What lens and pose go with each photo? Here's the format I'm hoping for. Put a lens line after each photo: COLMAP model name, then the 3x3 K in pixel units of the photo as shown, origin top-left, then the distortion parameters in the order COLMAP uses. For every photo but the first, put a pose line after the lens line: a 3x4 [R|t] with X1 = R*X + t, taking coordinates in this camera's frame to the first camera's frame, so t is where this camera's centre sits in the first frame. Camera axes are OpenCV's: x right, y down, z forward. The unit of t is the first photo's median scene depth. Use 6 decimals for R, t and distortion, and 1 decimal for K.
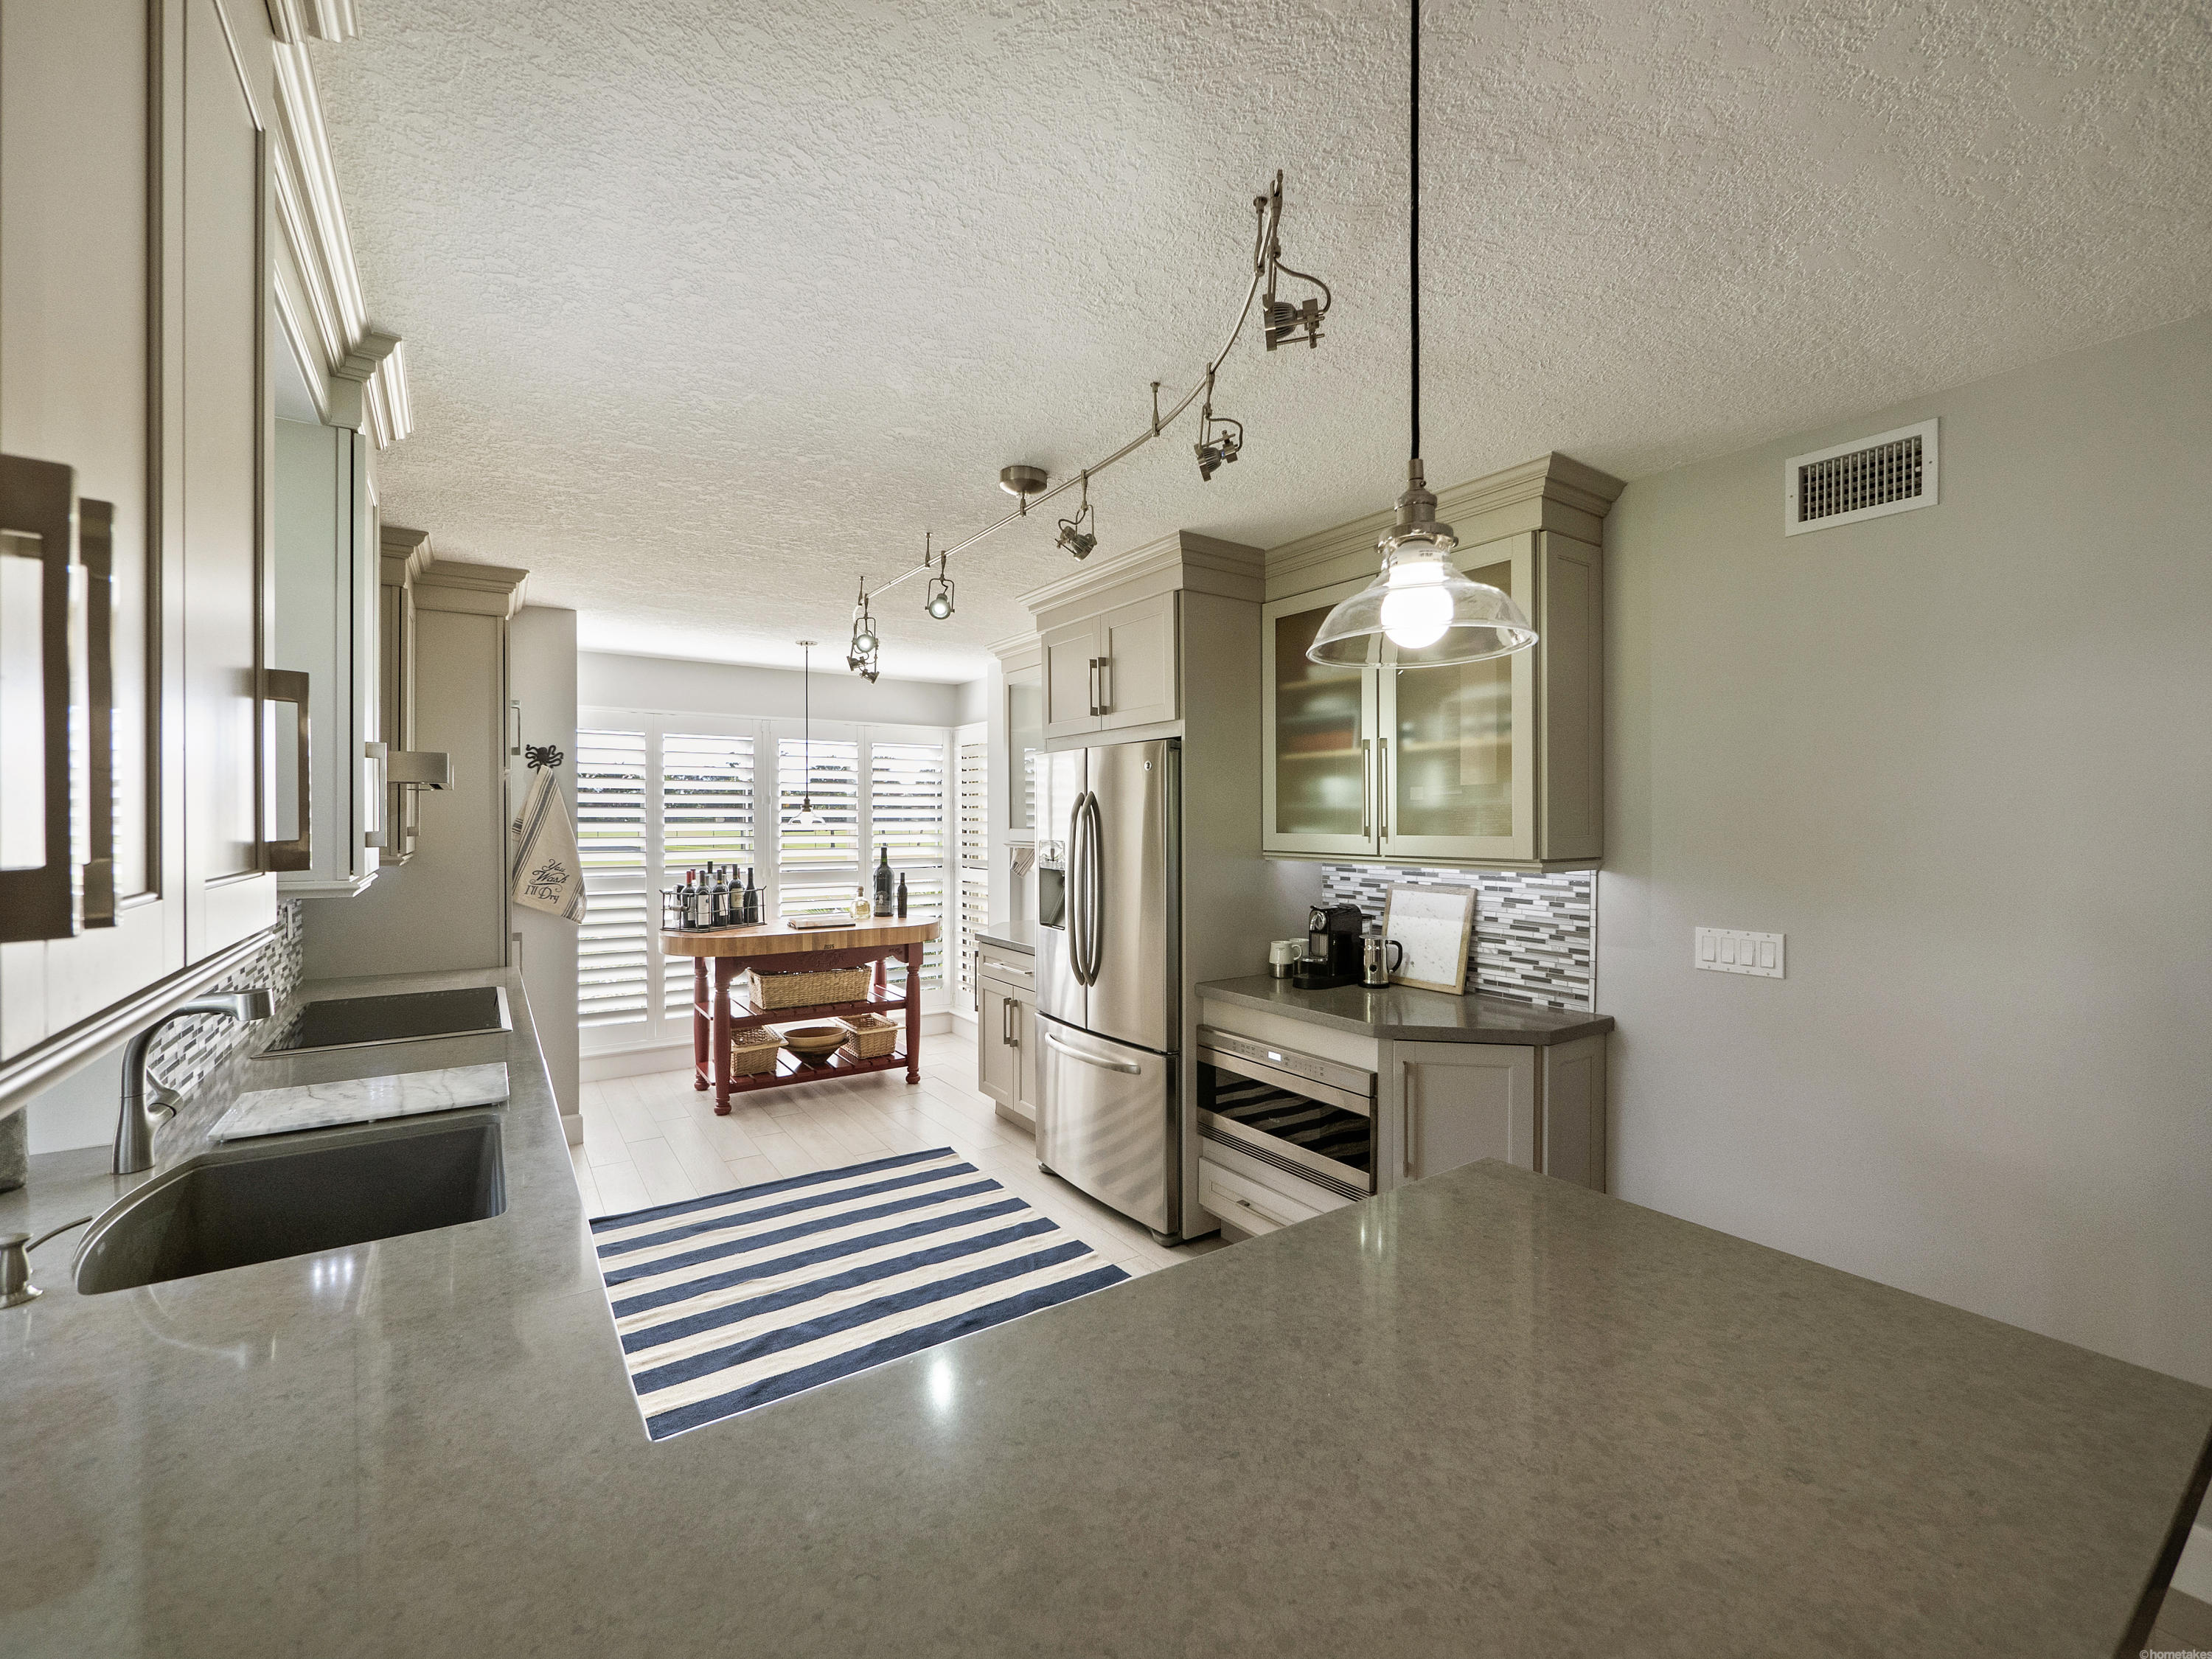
lens RADIAL K [[938.1, 0, 1108.1], [0, 938.1, 817.5], [0, 0, 1]] dist [-0.000744, -0.000021]
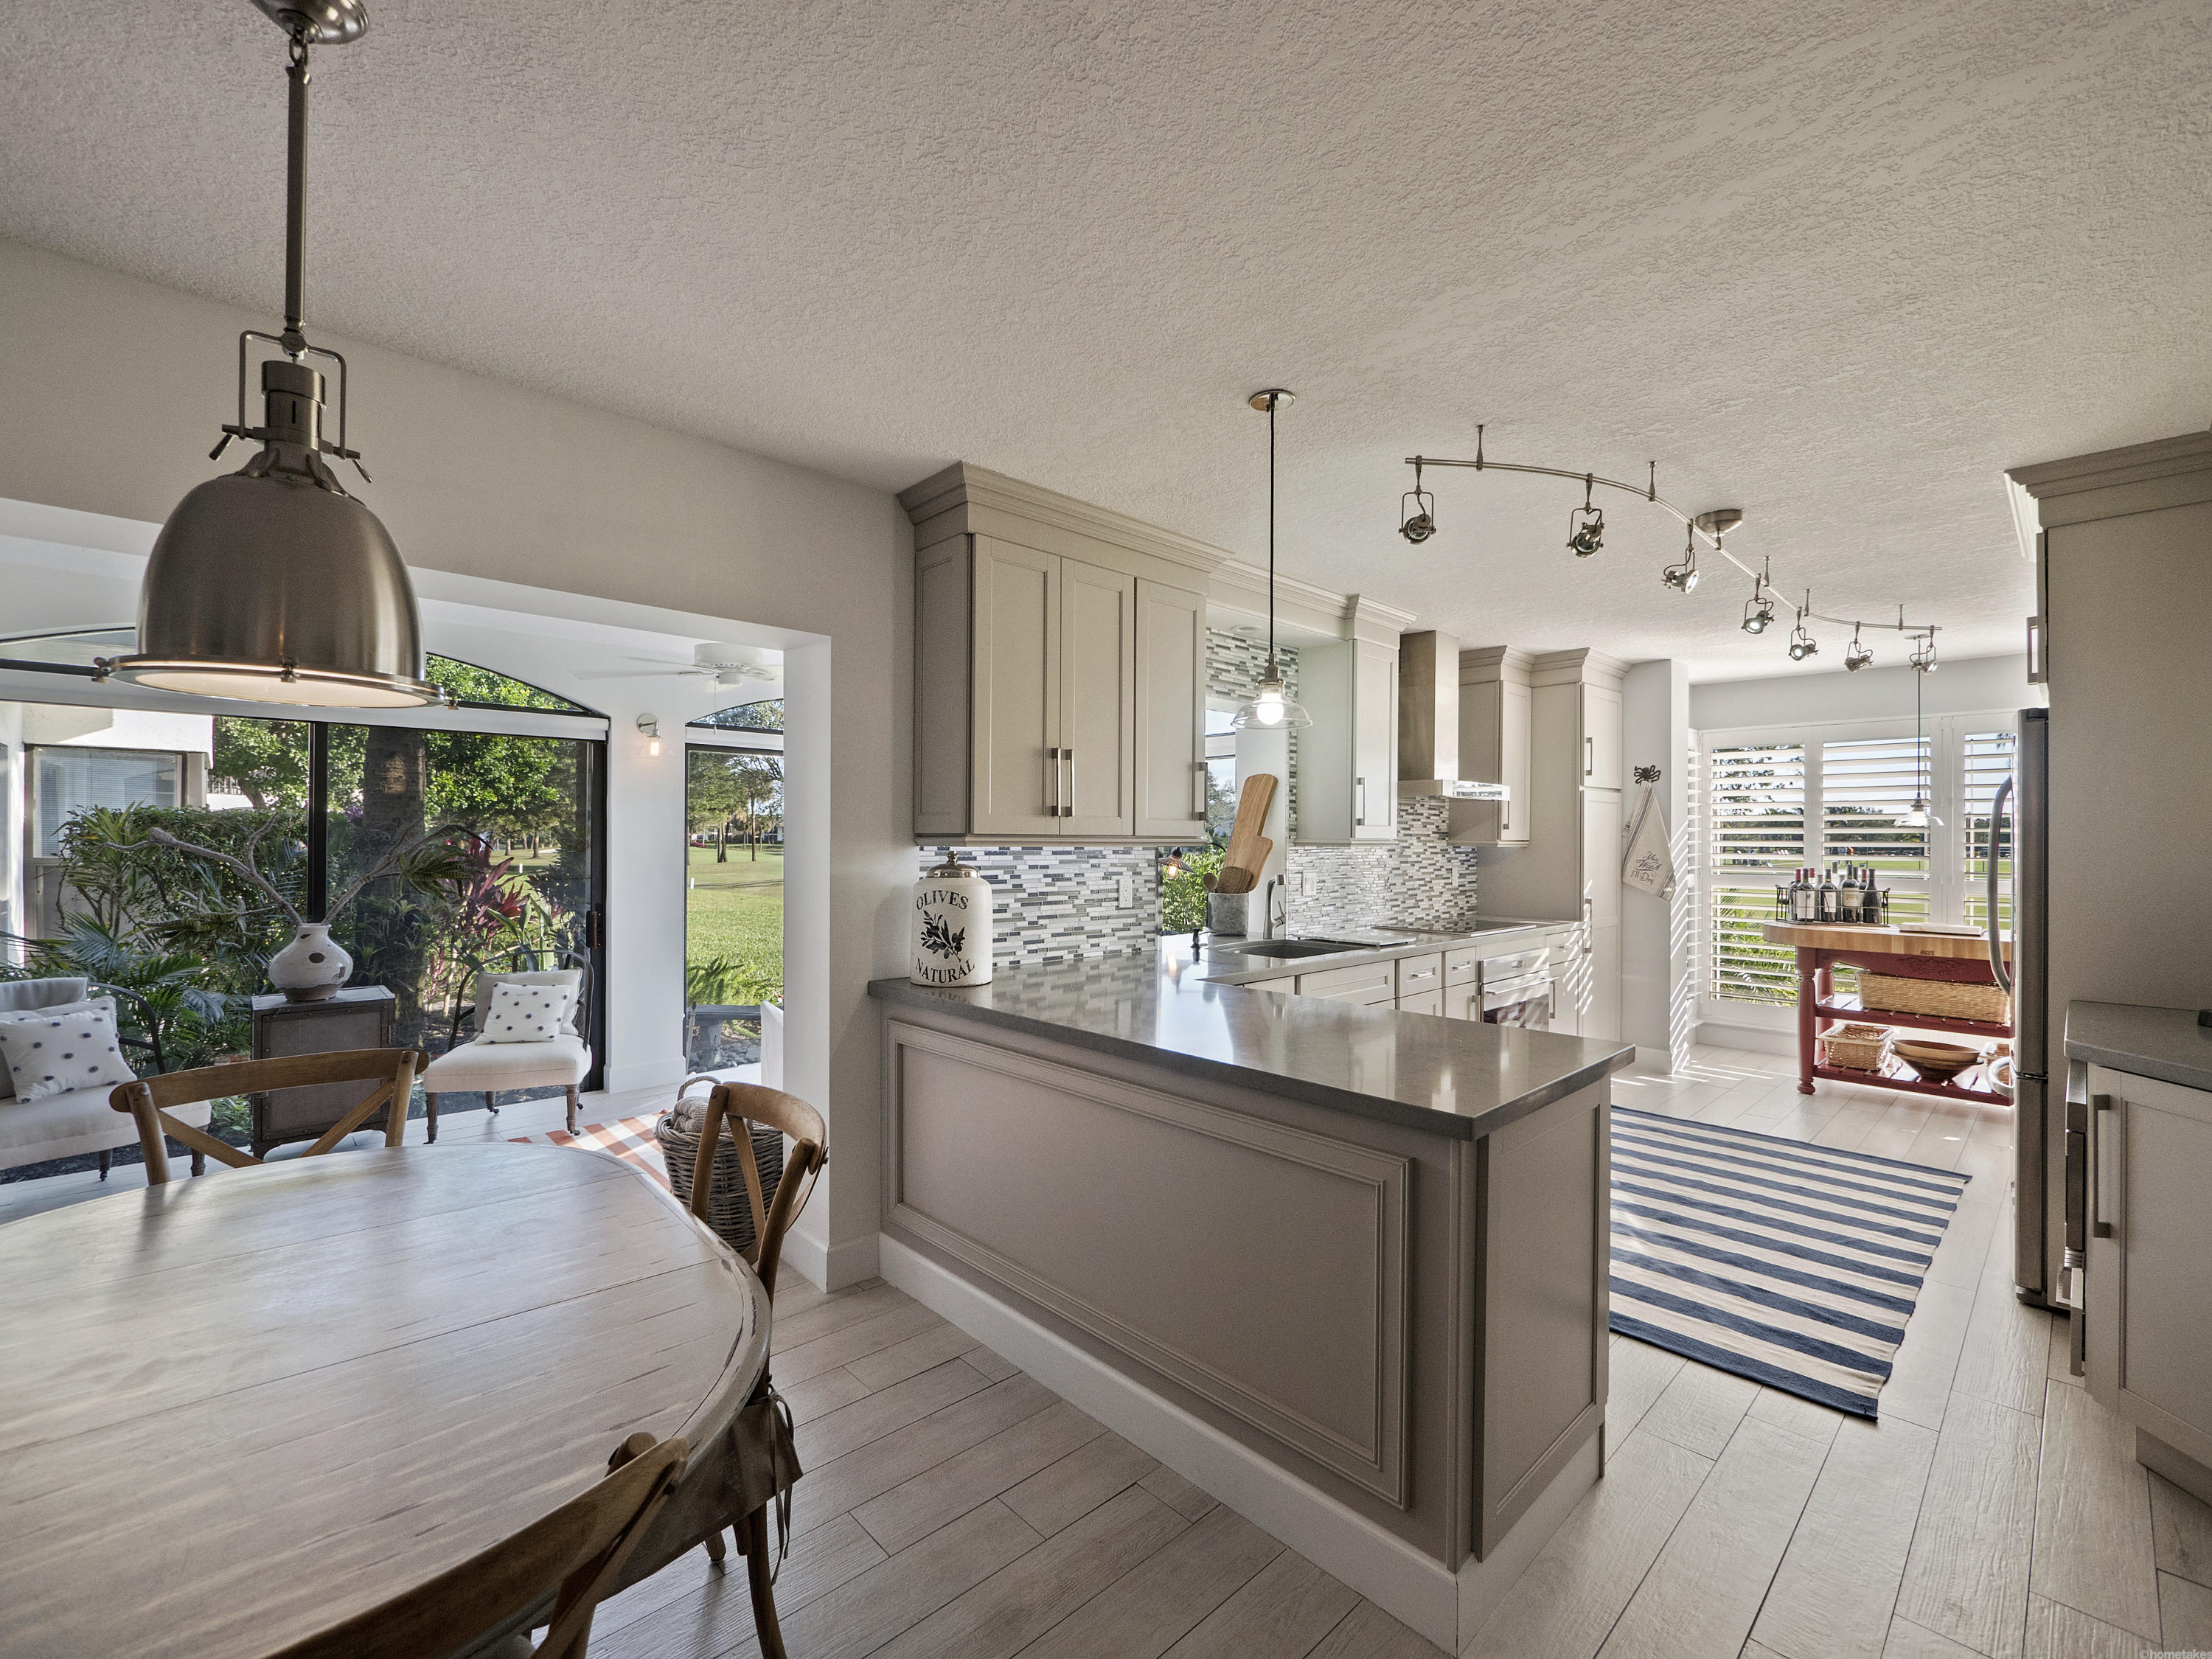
lens RADIAL K [[939.5, 0, 1096.4], [0, 939.5, 837.1], [0, 0, 1]] dist [-0.002111, -0.000259]
pose [[0.159099, 0.000186, -0.987263, 0.668920], [-0.000973, 1.000000, 0.000032, 0.028376], [0.987262, 0.000955, 0.159099, 0.023646]]
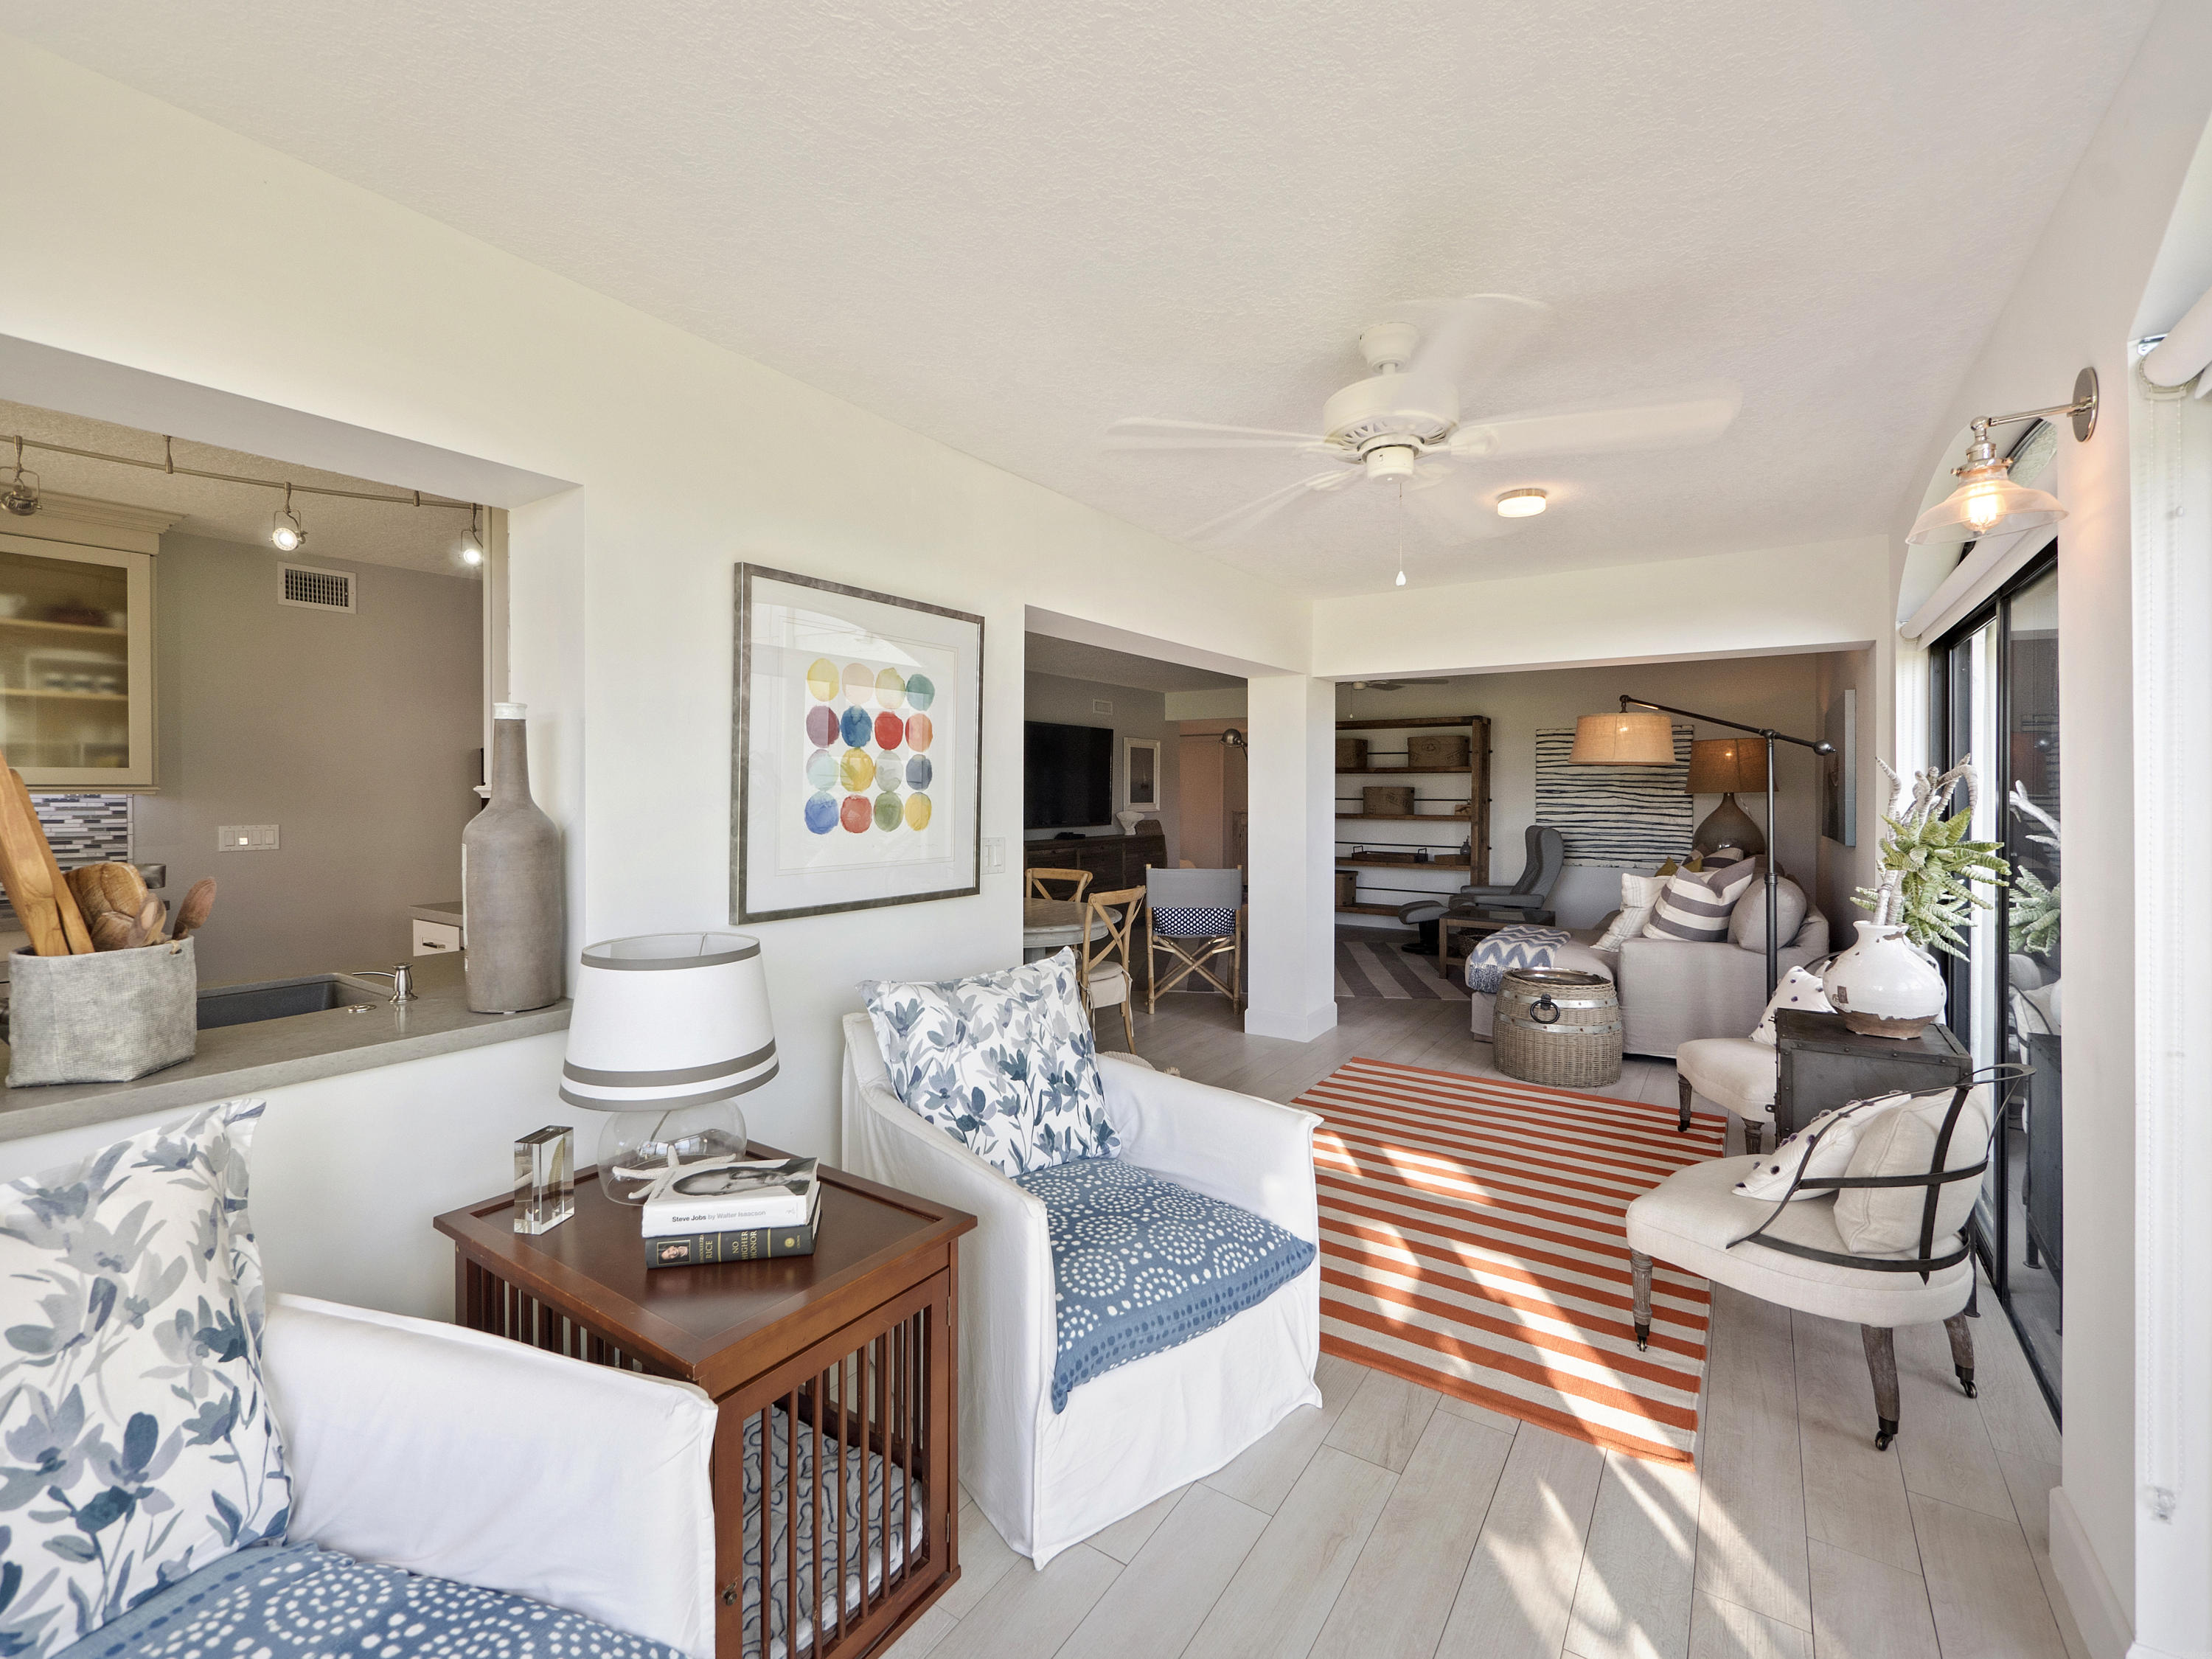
lens RADIAL K [[938.1, 0, 1108.1], [0, 938.1, 817.5], [0, 0, 1]] dist [-0.000744, -0.000021]
pose [[-0.364945, -0.022817, 0.930749, -0.951379], [-0.003348, 0.999725, 0.023195, 0.038393], [-0.931023, 0.005348, -0.364921, 0.106952]]
